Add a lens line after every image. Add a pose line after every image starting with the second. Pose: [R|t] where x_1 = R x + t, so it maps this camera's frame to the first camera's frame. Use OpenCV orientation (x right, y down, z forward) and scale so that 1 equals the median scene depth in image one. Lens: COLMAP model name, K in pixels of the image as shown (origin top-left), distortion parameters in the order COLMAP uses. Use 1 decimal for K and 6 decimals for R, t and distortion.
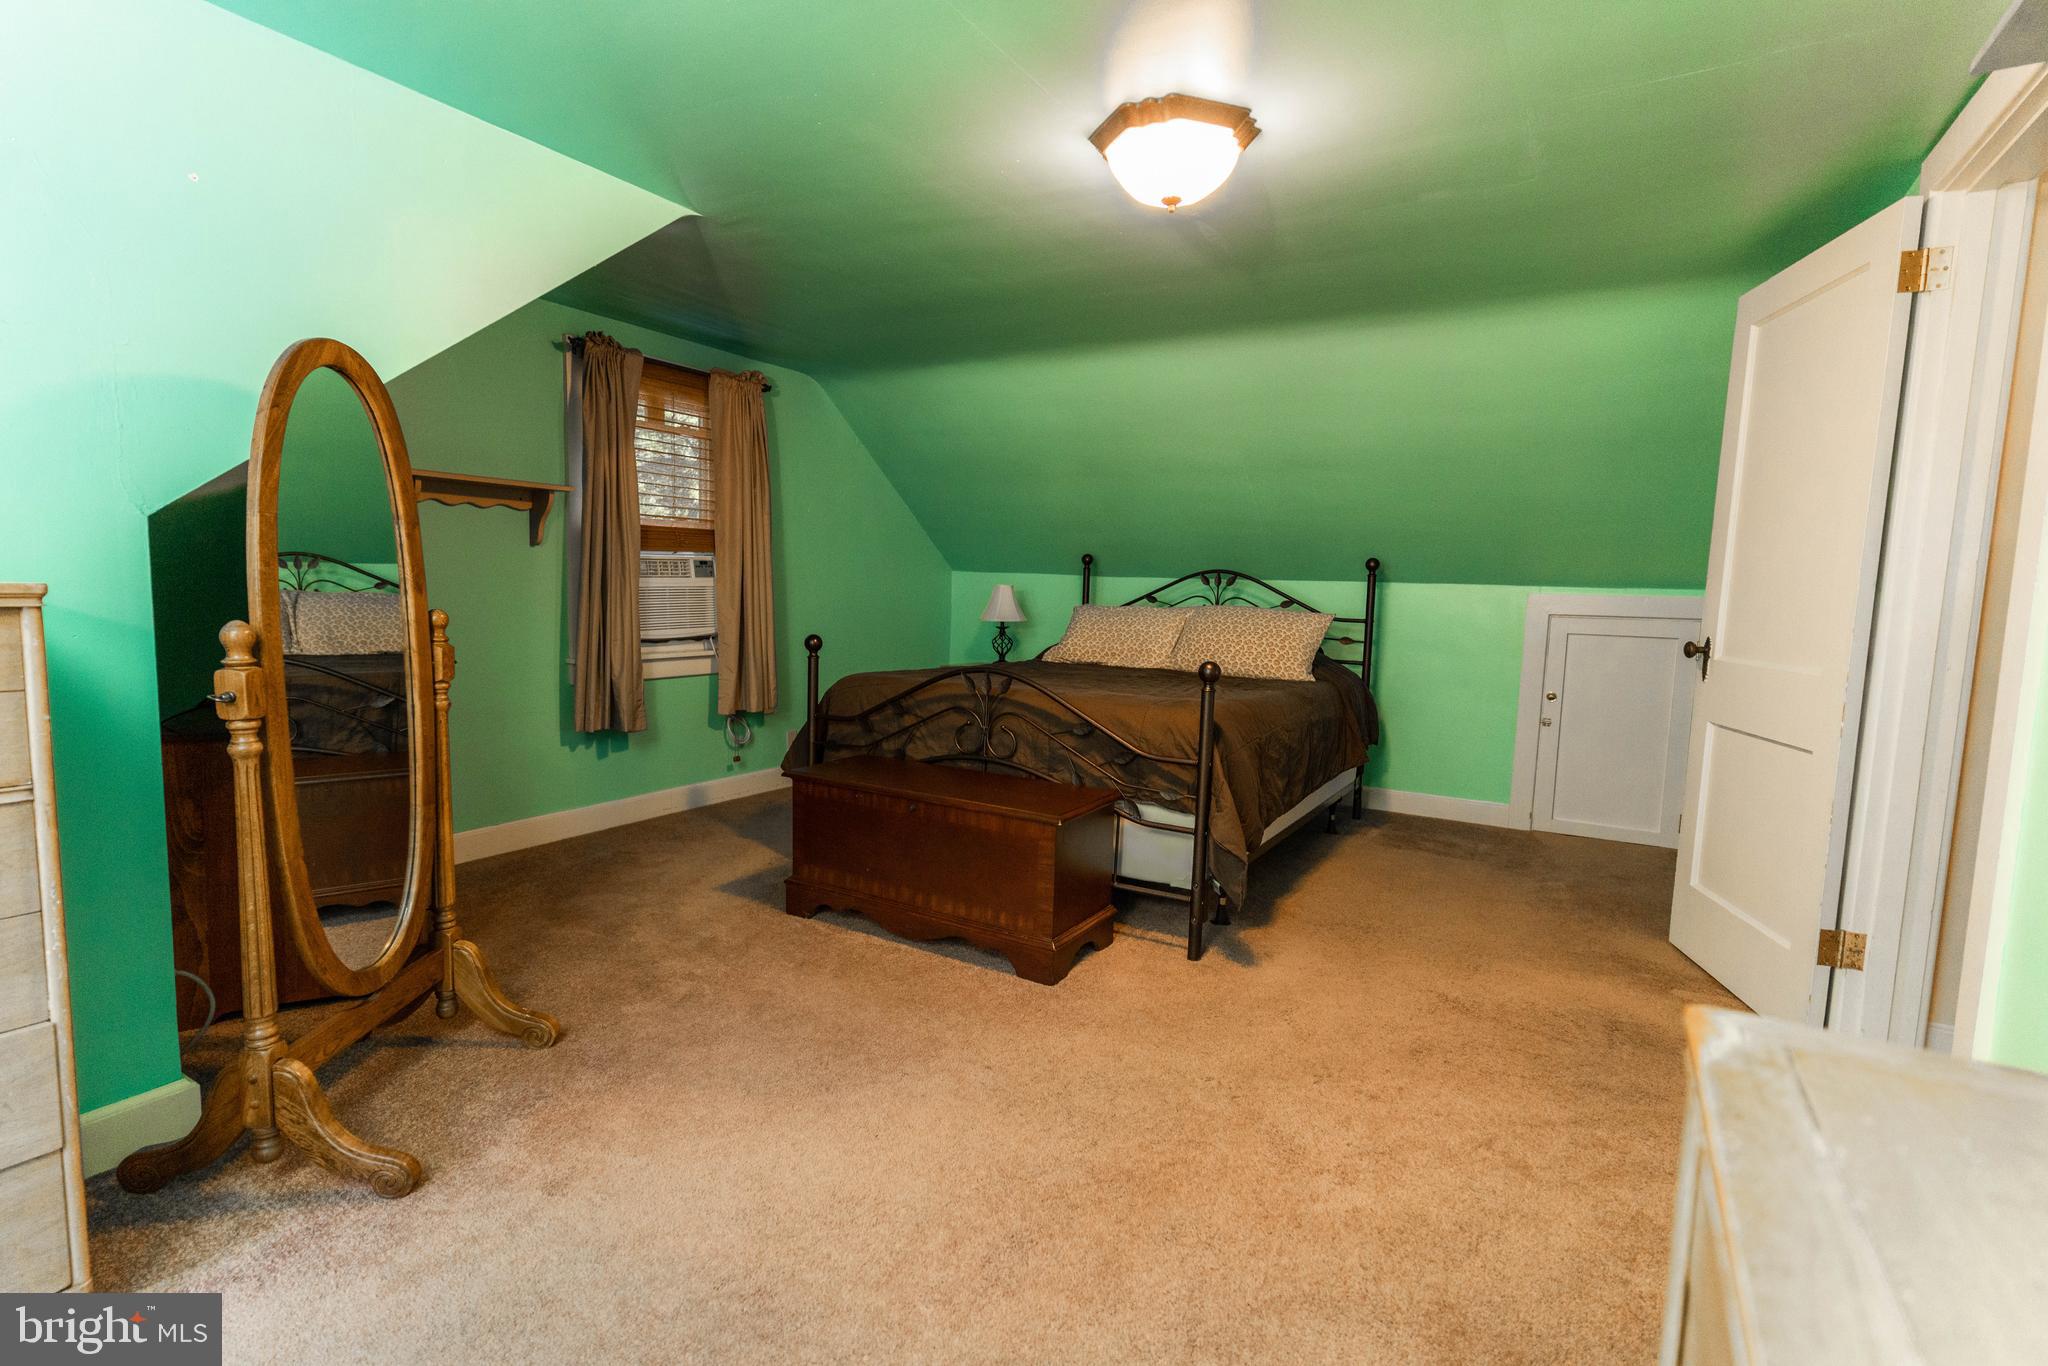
lens RADIAL K [[995.5, 0, 991.5], [0, 995.5, 690.0], [0, 0, 1]] dist [-0.000141, 0.000337]
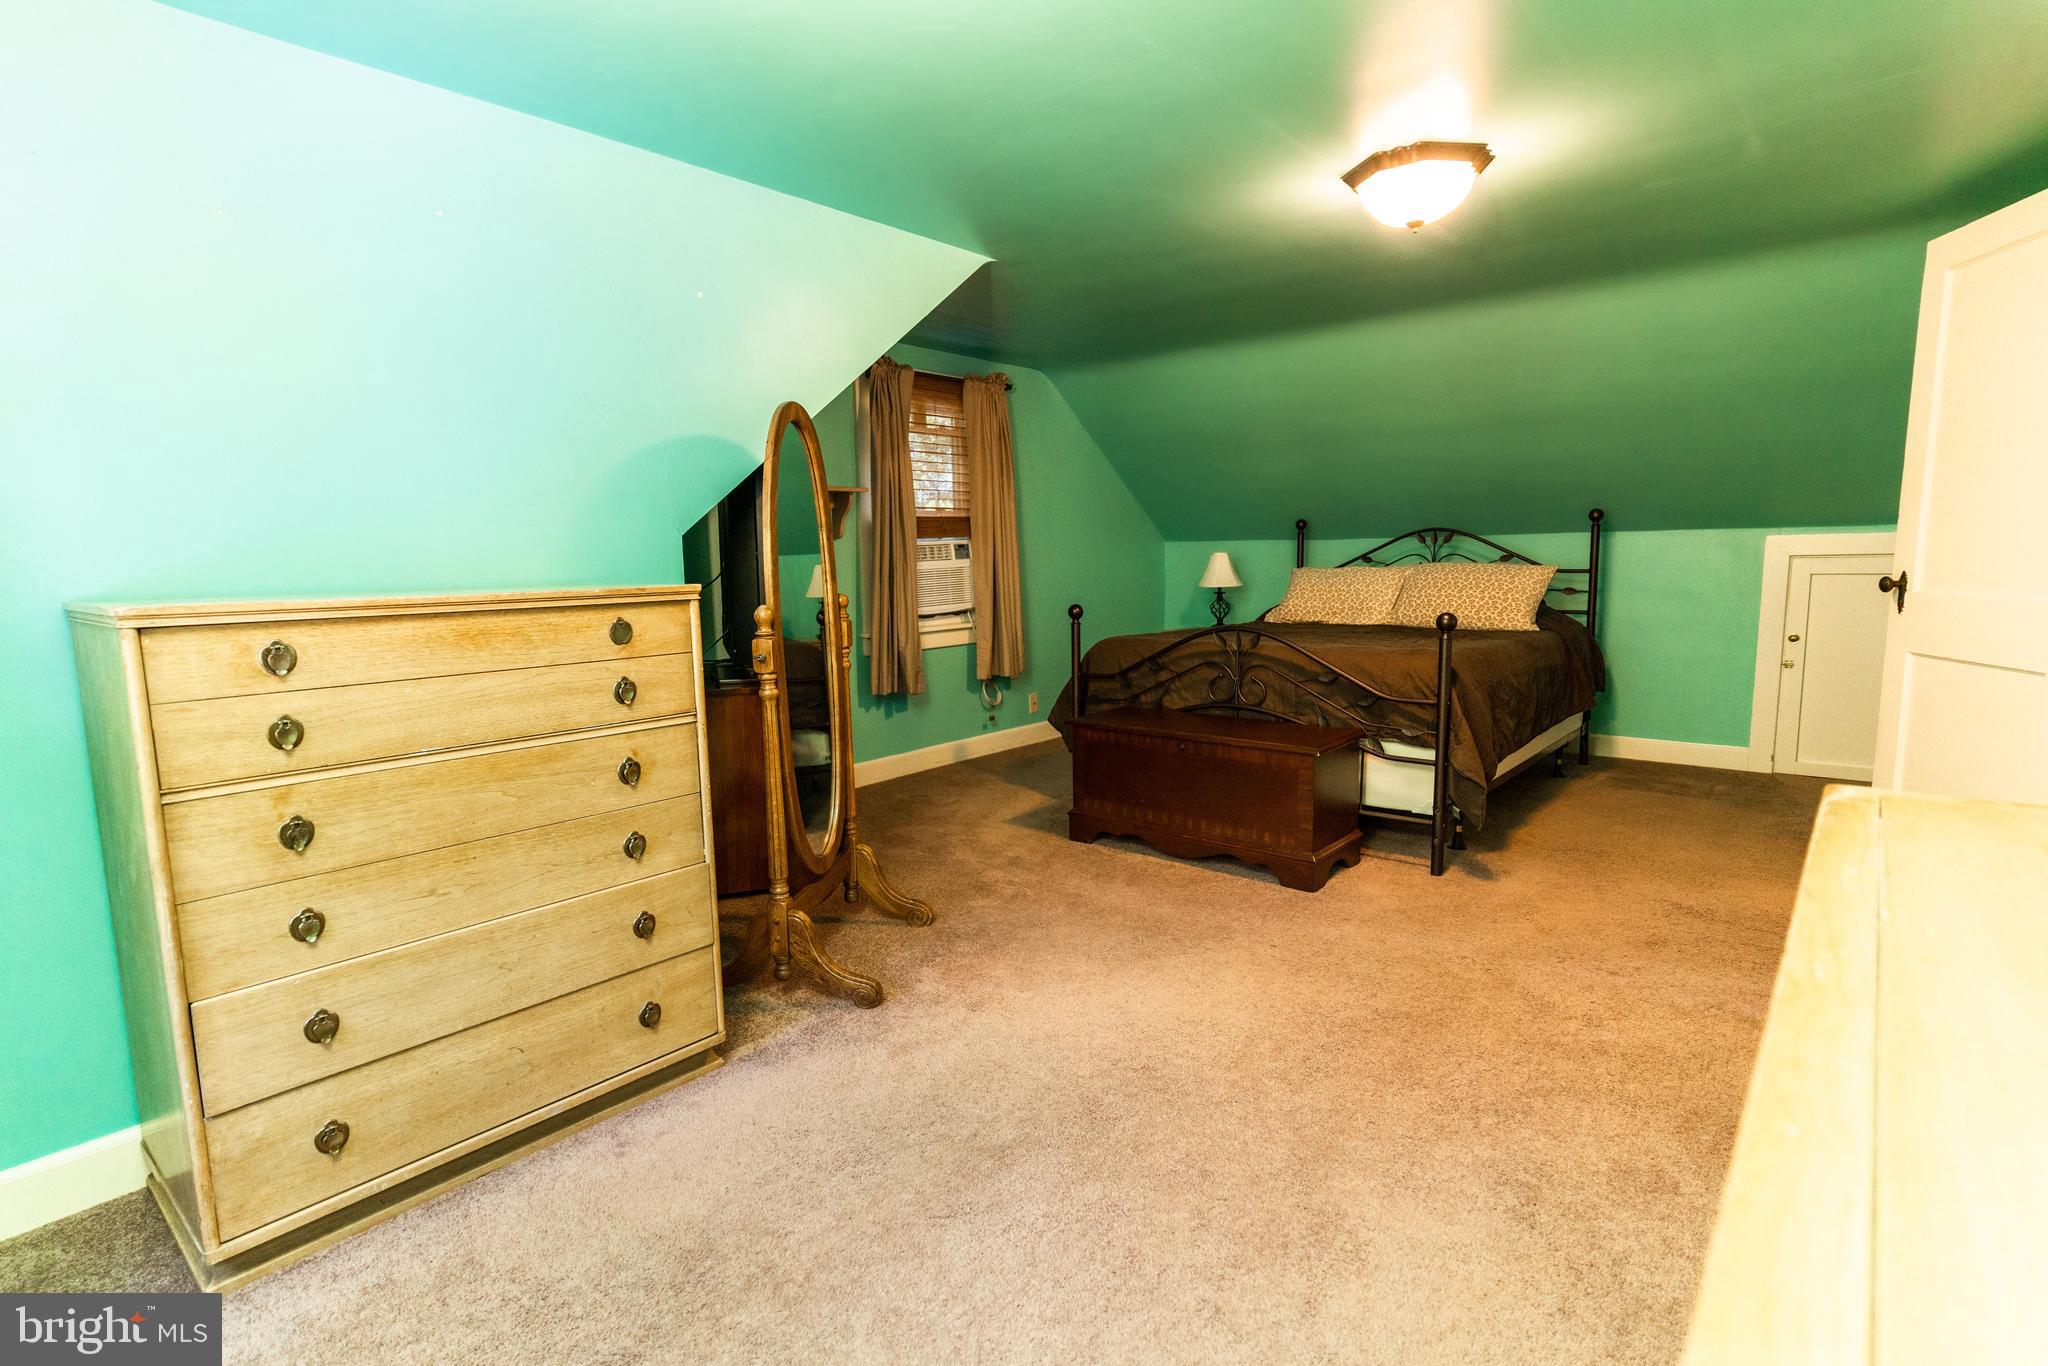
lens RADIAL K [[970.9, 0, 1027.8], [0, 970.9, 682.1], [0, 0, 1]] dist [0.001362, 0.000904]
pose [[0.986436, -0.027179, -0.161883, -0.061263], [0.030994, 0.999297, 0.021089, 0.010304], [0.161196, -0.025820, 0.986585, -0.140148]]
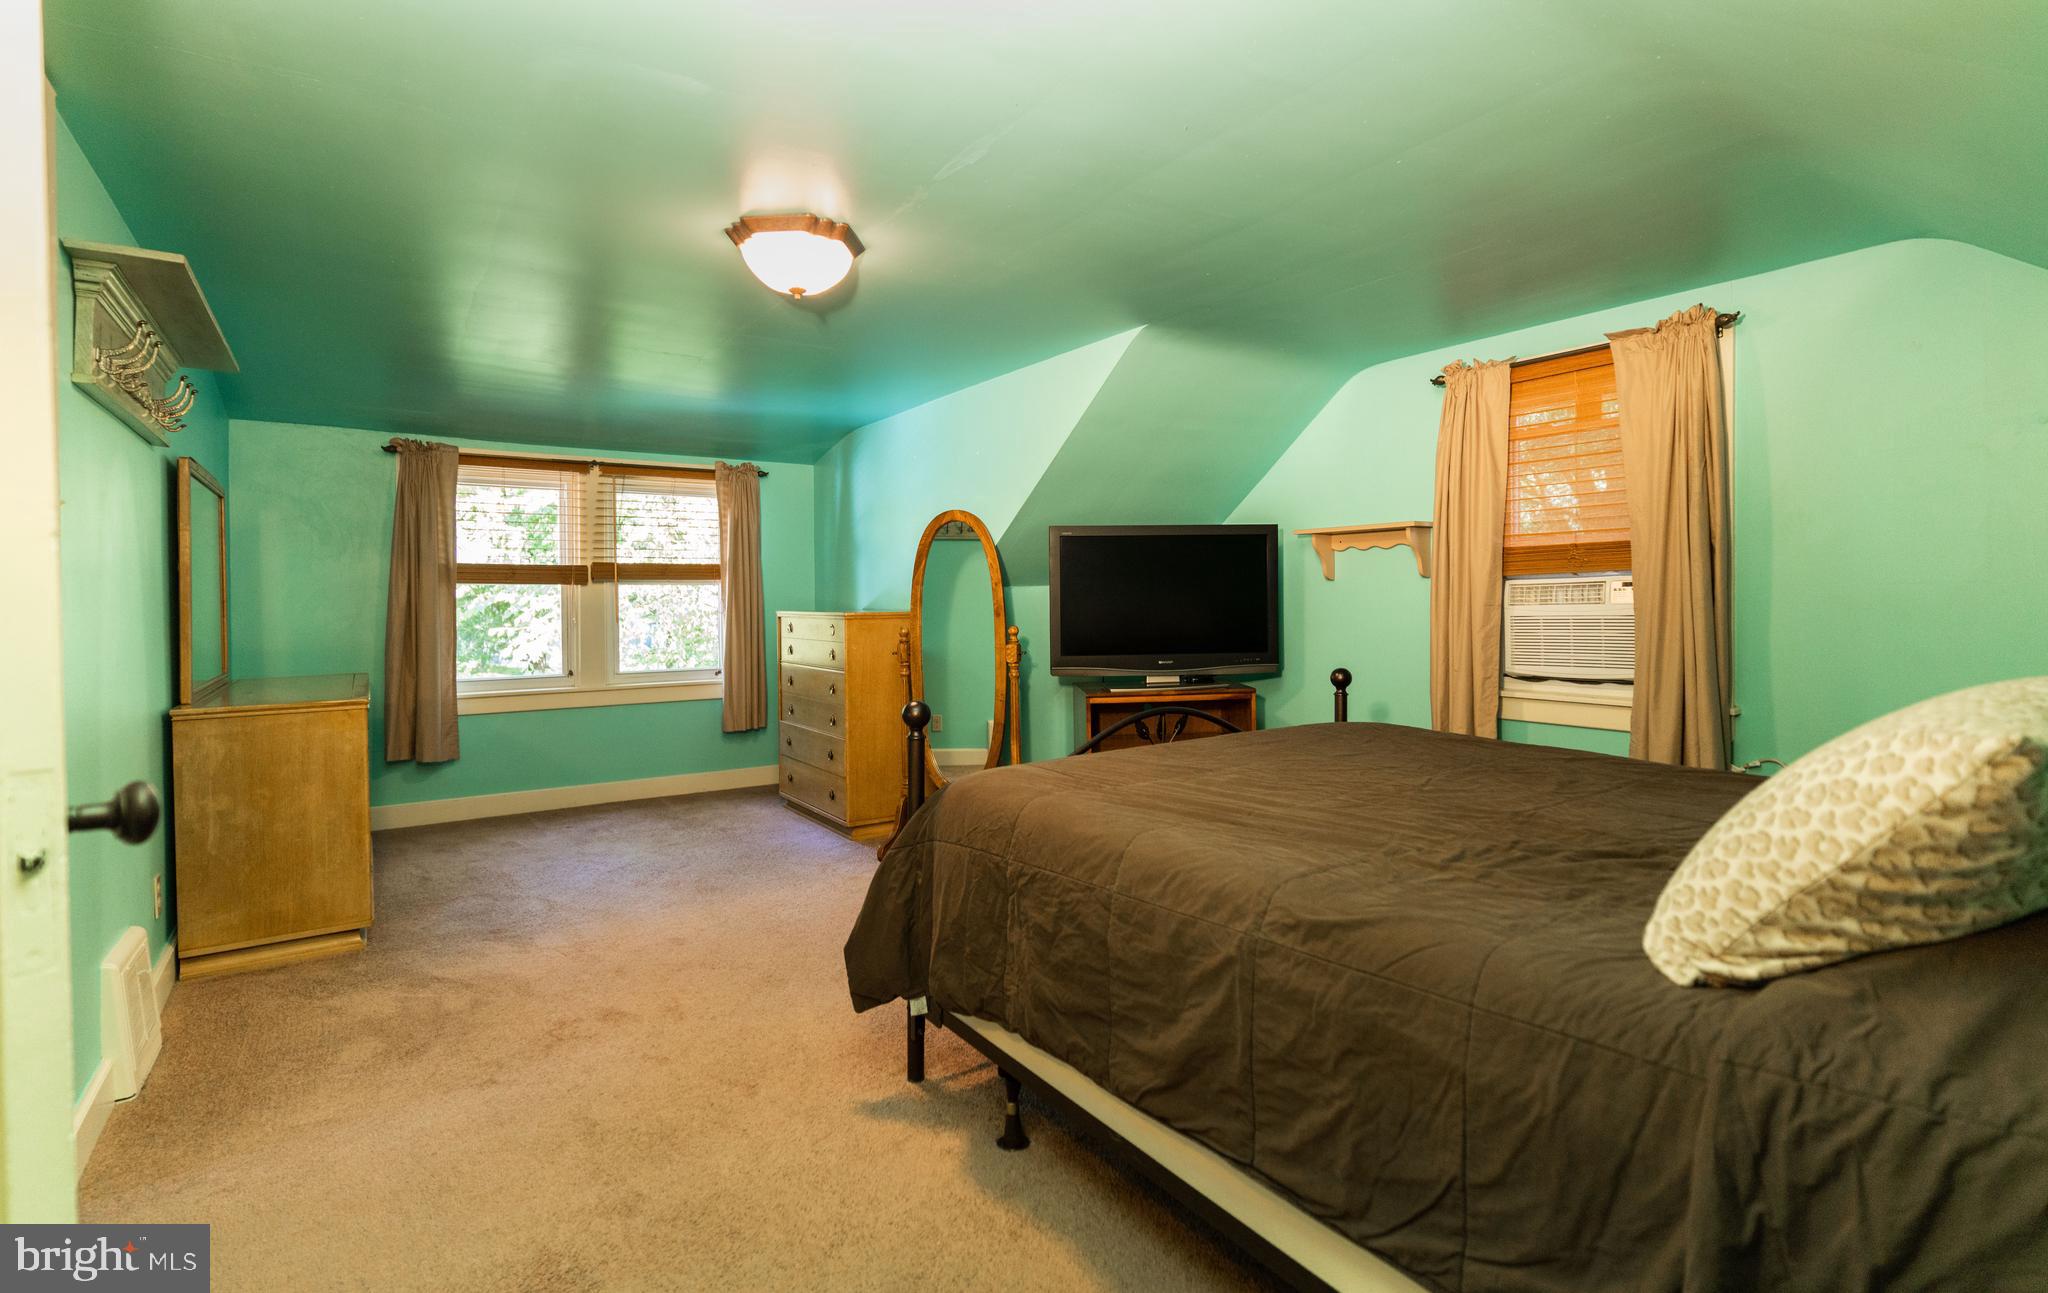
lens RADIAL K [[957.5, 0, 1026.6], [0, 957.5, 592.5], [0, 0, 1]] dist [-0.000342, -0.000029]
pose [[-0.399908, -0.026198, -0.916181, 0.927012], [-0.100123, 0.994858, 0.015255, -0.141322], [0.911070, 0.097832, -0.400475, 1.426956]]
